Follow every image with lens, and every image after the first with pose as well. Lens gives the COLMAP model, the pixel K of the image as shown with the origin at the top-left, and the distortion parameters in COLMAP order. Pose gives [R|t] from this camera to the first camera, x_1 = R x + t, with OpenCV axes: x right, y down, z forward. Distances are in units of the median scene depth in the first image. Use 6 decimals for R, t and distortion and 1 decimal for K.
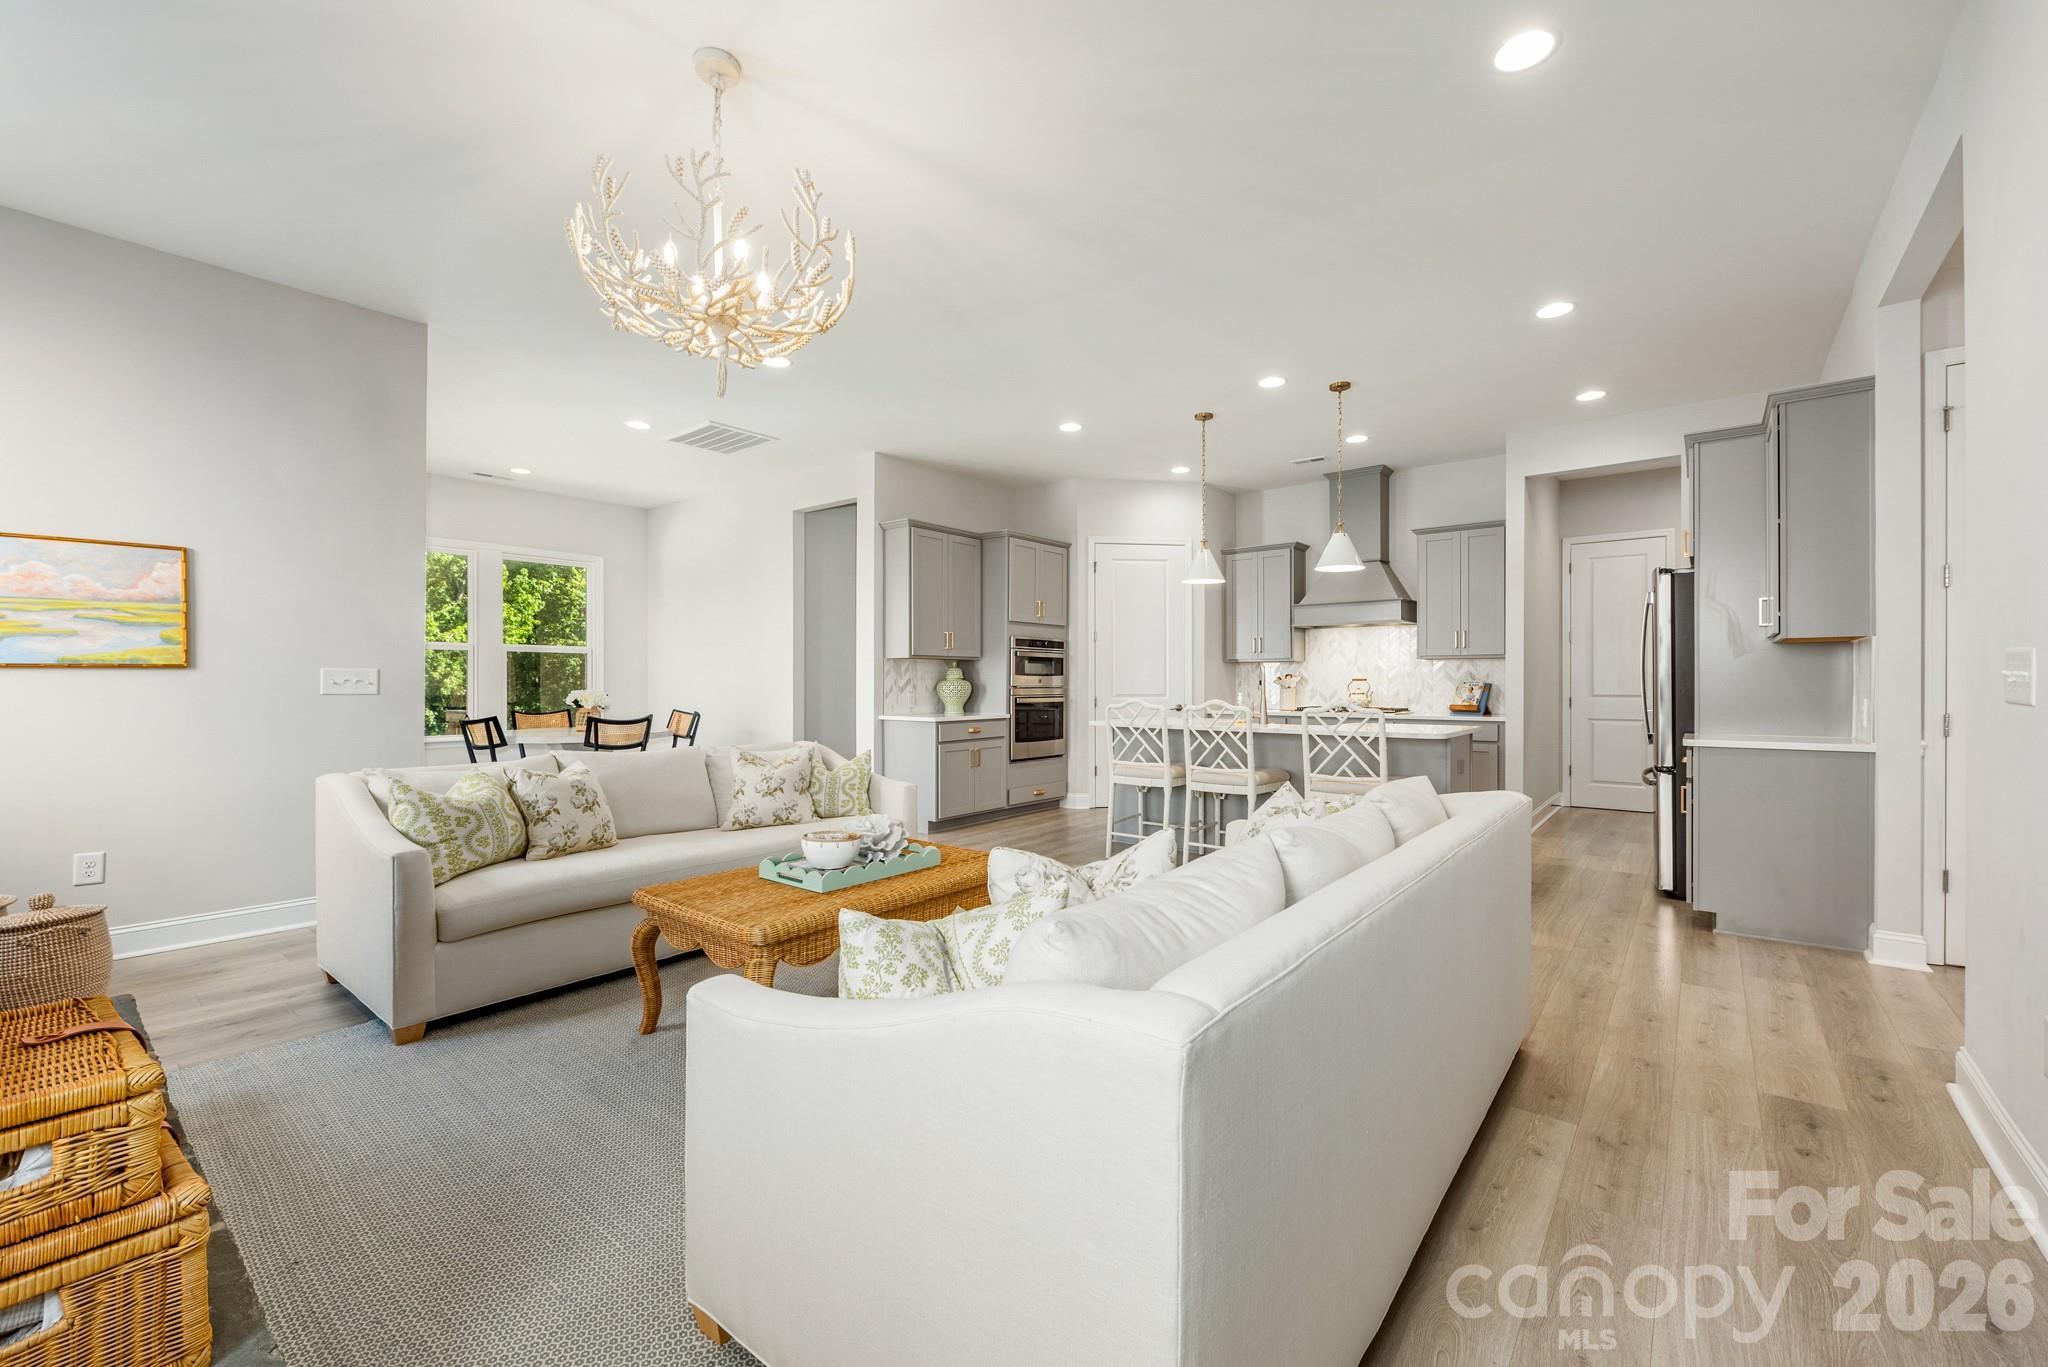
lens RADIAL K [[832.6, 0, 1018.9], [0, 832.6, 672.0], [0, 0, 1]] dist [0.000265, -0.000345]
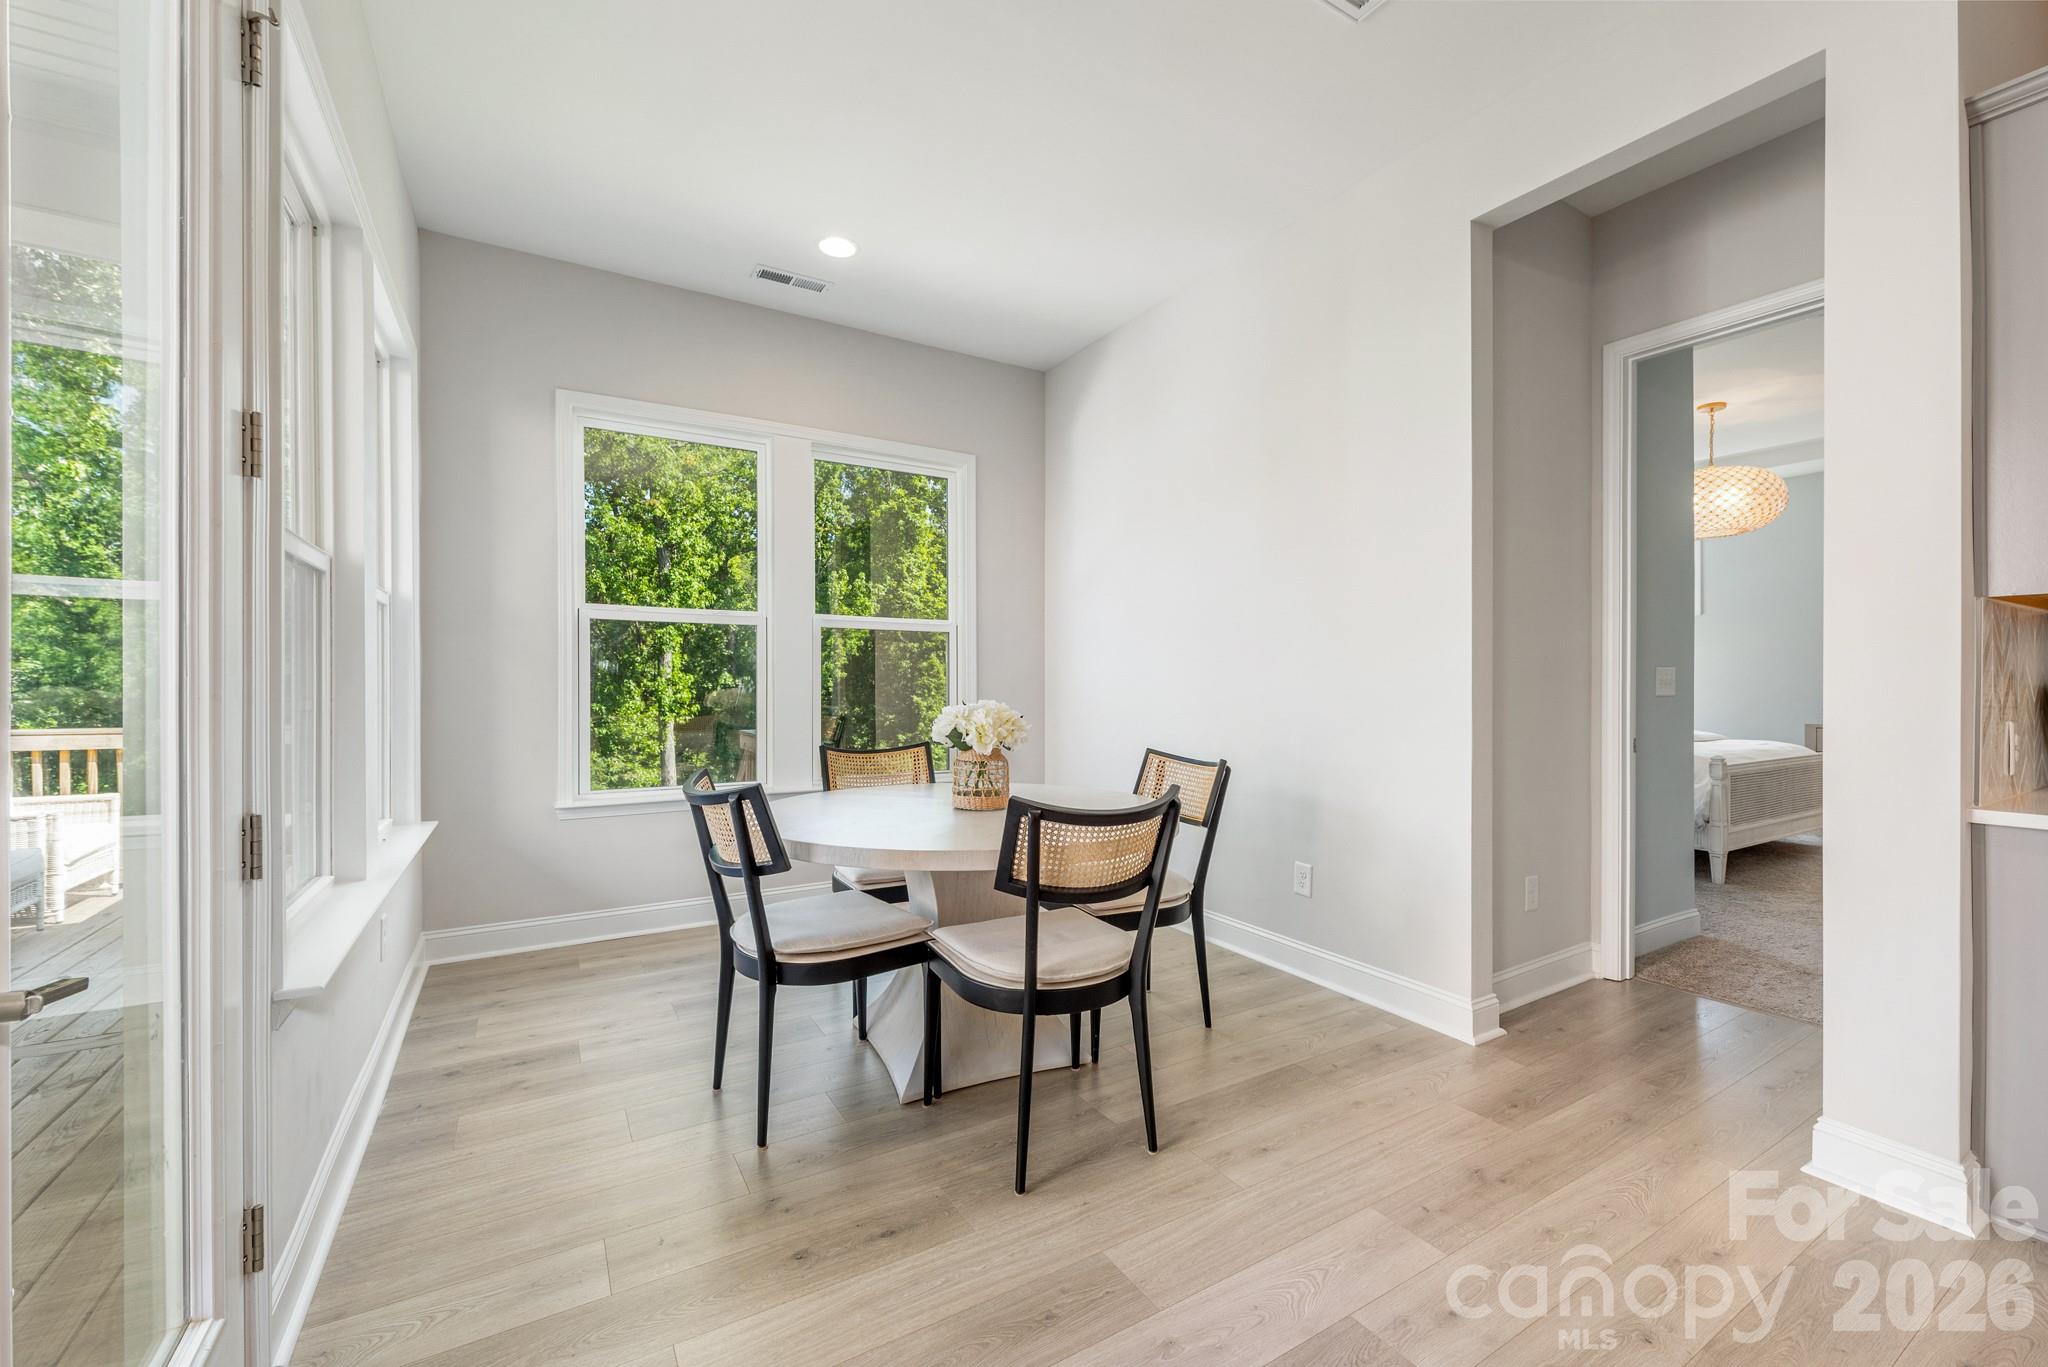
lens RADIAL K [[832.6, 0, 1018.5], [0, 832.6, 678.8], [0, 0, 1]] dist [0.000265, -0.000345]
pose [[0.938480, -0.002578, -0.345323, -0.333448], [0.004545, 0.999978, 0.004887, 0.006768], [0.345303, -0.006156, 0.938471, 0.581830]]
